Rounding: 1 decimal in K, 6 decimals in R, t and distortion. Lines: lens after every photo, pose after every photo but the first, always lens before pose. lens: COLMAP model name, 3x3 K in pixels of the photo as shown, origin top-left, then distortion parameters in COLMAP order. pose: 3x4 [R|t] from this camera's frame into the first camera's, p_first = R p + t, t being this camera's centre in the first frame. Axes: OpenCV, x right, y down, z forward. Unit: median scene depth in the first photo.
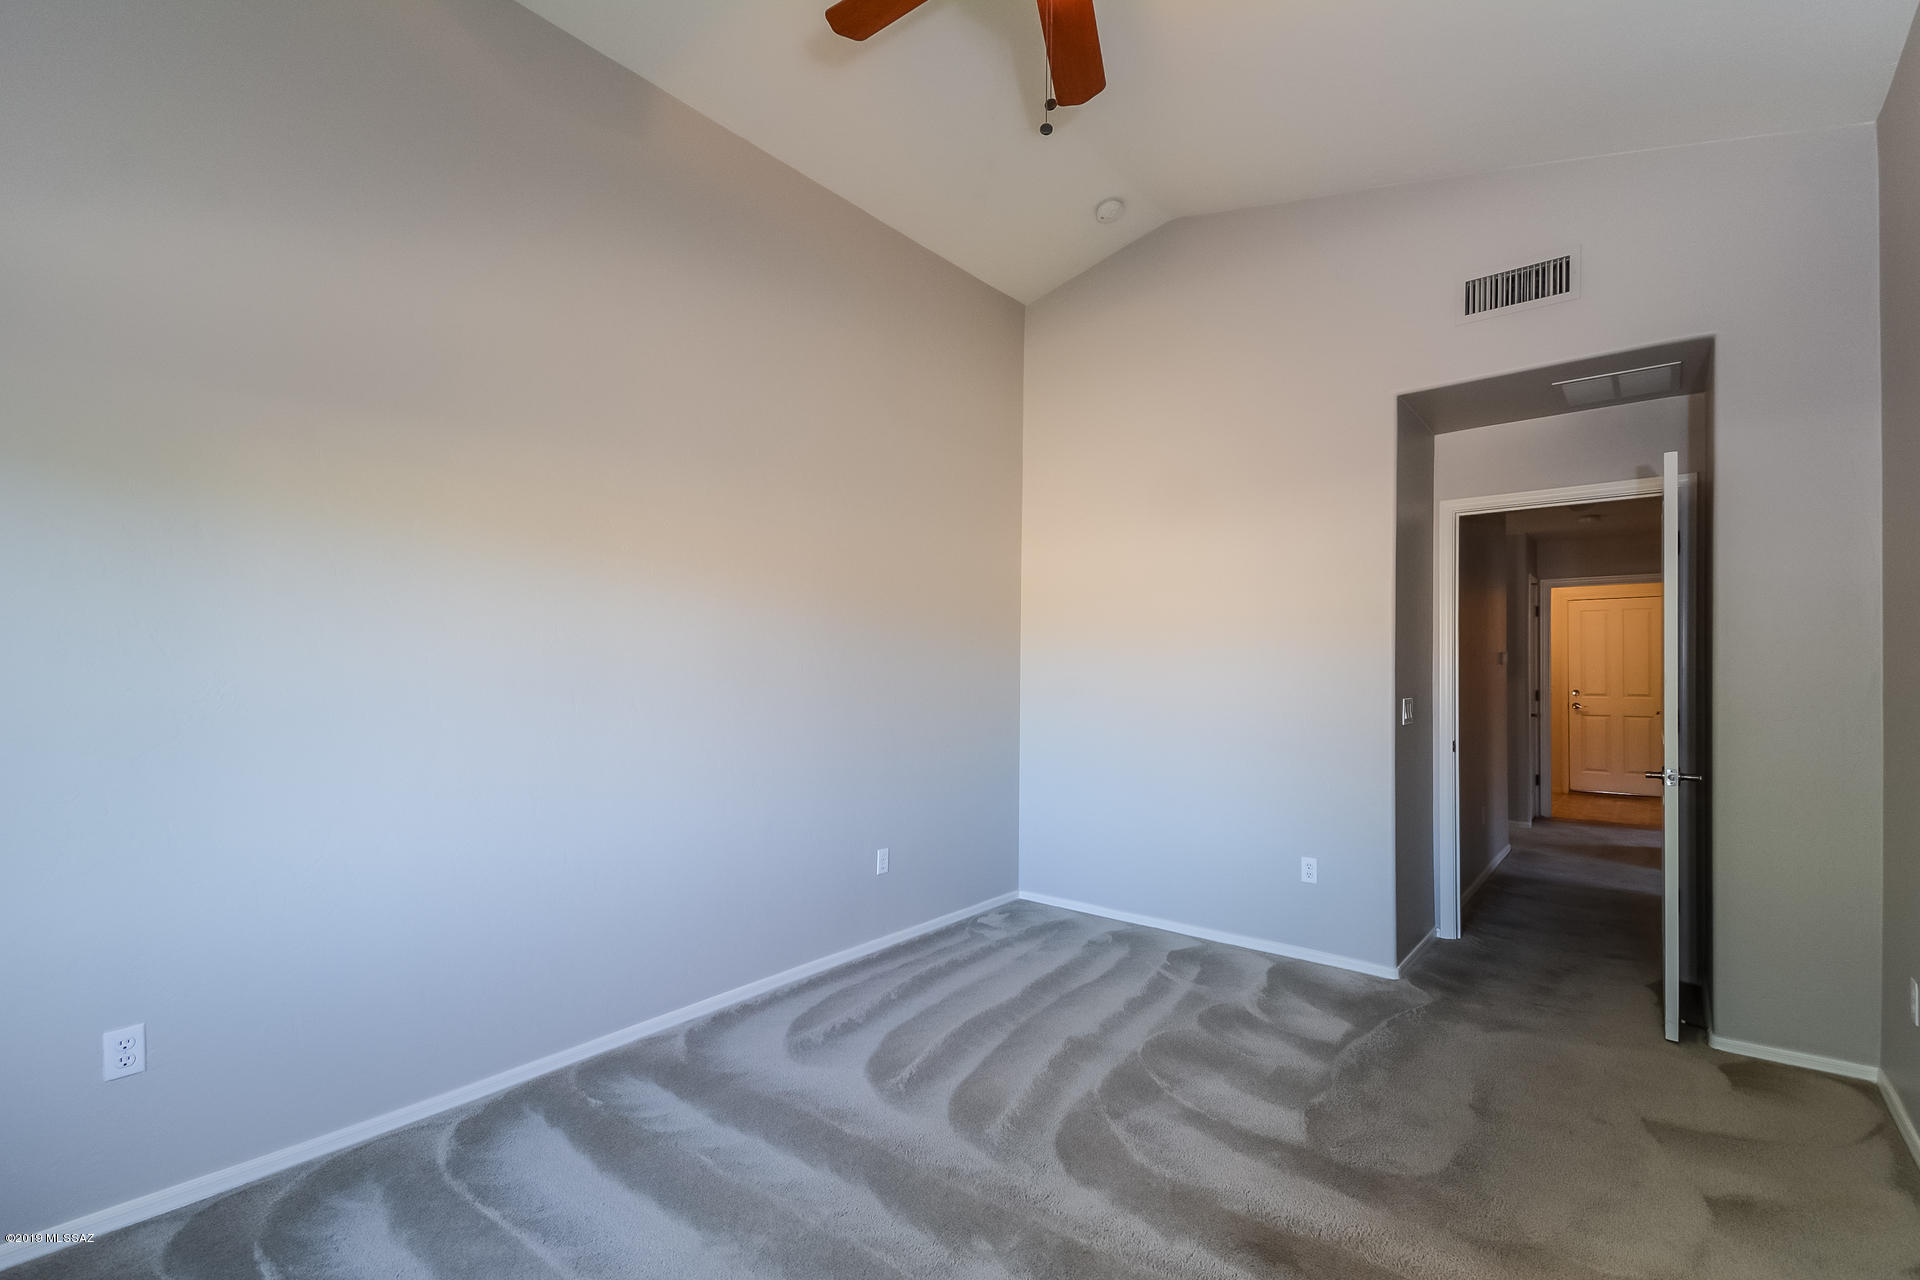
lens RADIAL K [[846.4, 0, 955.2], [0, 846.4, 654.1], [0, 0, 1]] dist [0.007457, -0.003237]
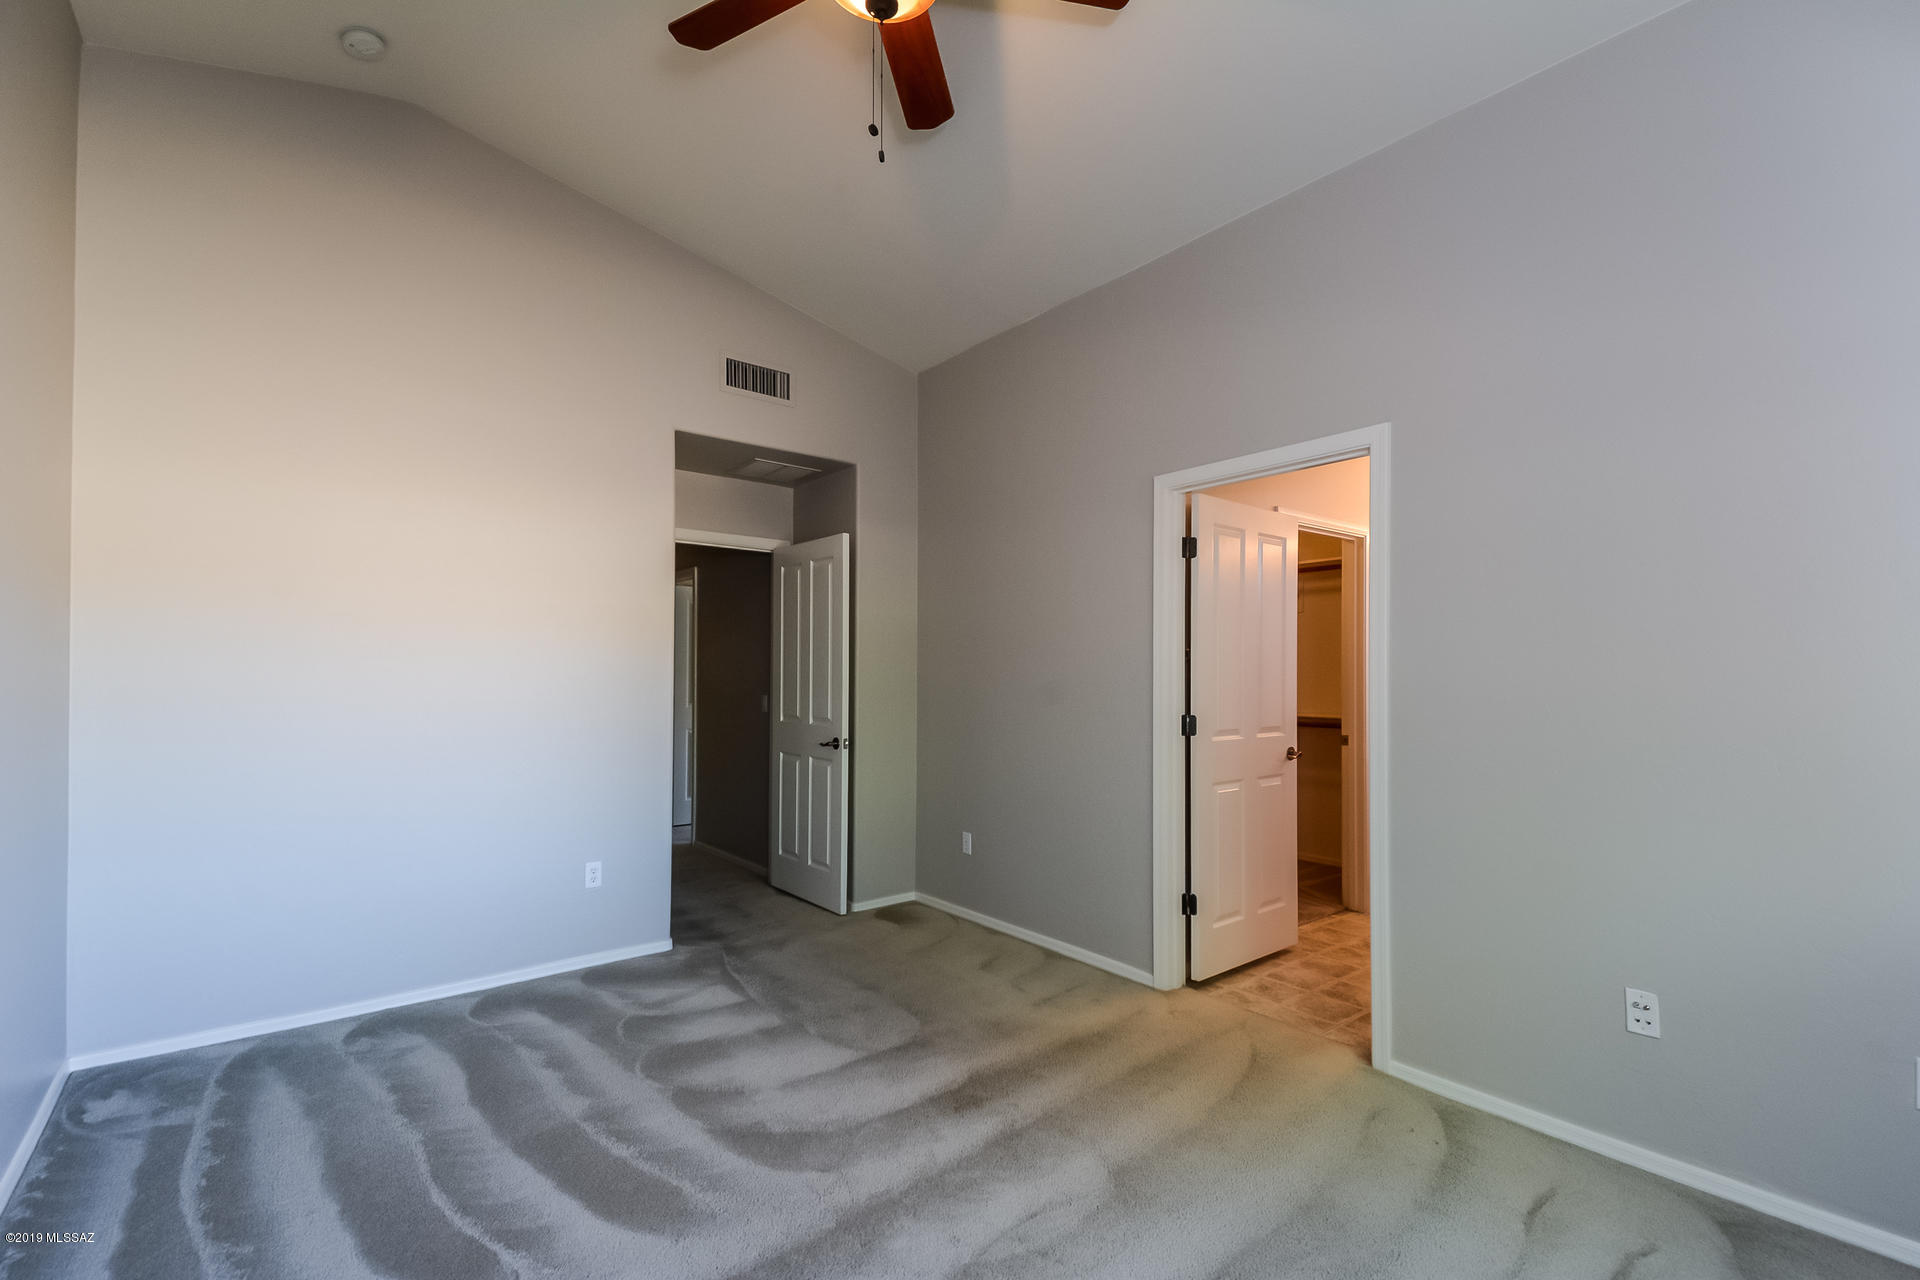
lens RADIAL K [[846.4, 0, 989.6], [0, 846.4, 667.1], [0, 0, 1]] dist [0.007457, -0.003237]
pose [[0.178139, 0.007608, 0.983976, -0.559277], [-0.022037, 0.999750, -0.003741, 0.003959], [-0.983759, -0.021018, 0.178262, 0.422107]]
